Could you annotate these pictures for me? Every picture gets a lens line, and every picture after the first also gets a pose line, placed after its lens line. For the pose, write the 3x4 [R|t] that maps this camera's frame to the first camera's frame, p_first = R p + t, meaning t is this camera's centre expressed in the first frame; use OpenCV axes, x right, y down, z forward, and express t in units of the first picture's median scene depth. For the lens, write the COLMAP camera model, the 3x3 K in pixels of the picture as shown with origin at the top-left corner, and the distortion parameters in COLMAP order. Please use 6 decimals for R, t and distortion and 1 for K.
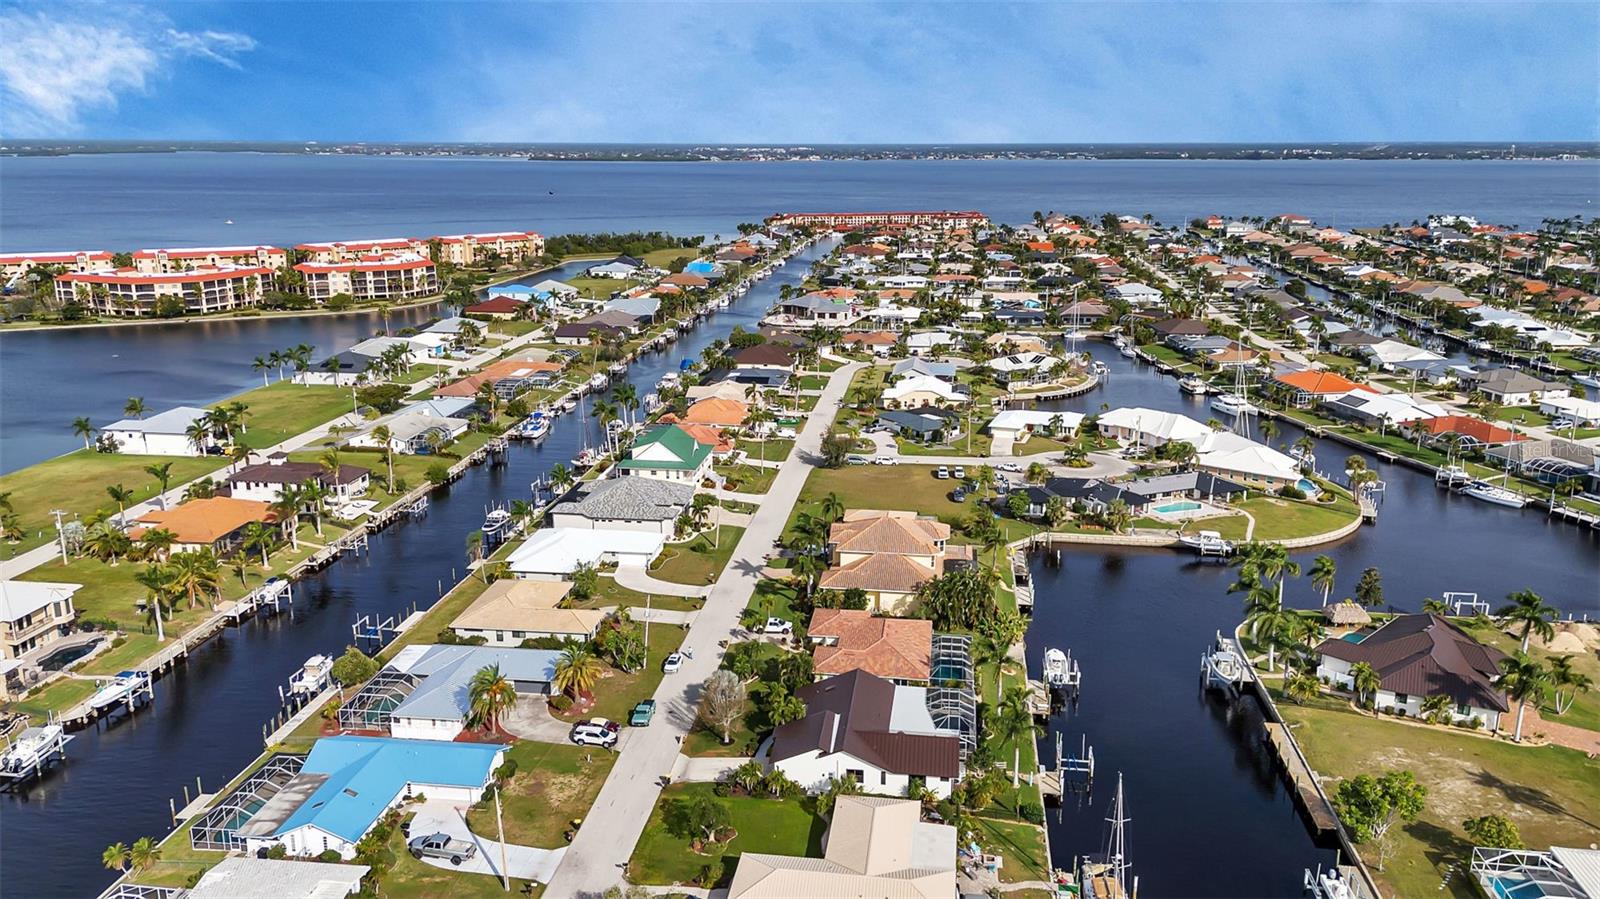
lens RADIAL K [[1179.6, 0, 800.0], [0, 1179.6, 449.5], [0, 0, 1]] dist [0.084253, -0.099128]
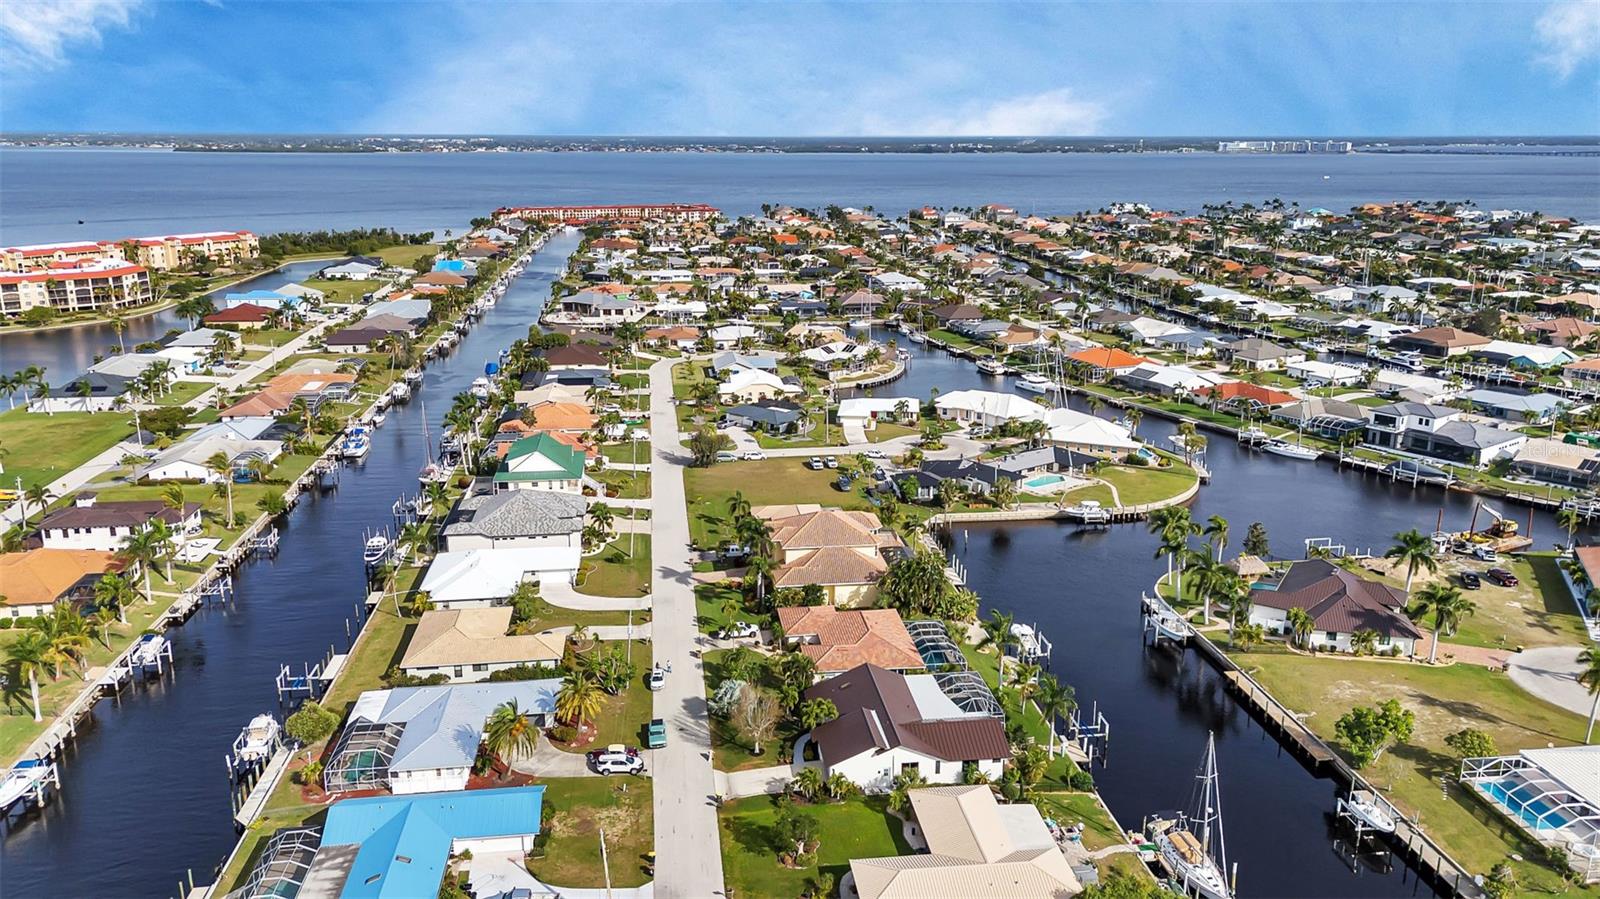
lens RADIAL K [[1179.6, 0, 800.0], [0, 1179.6, 449.5], [0, 0, 1]] dist [0.084253, -0.099128]
pose [[0.966717, -0.064631, 0.247548, -0.145942], [0.063103, 0.997907, 0.014110, -0.007875], [-0.247942, 0.001981, 0.968773, 0.025870]]
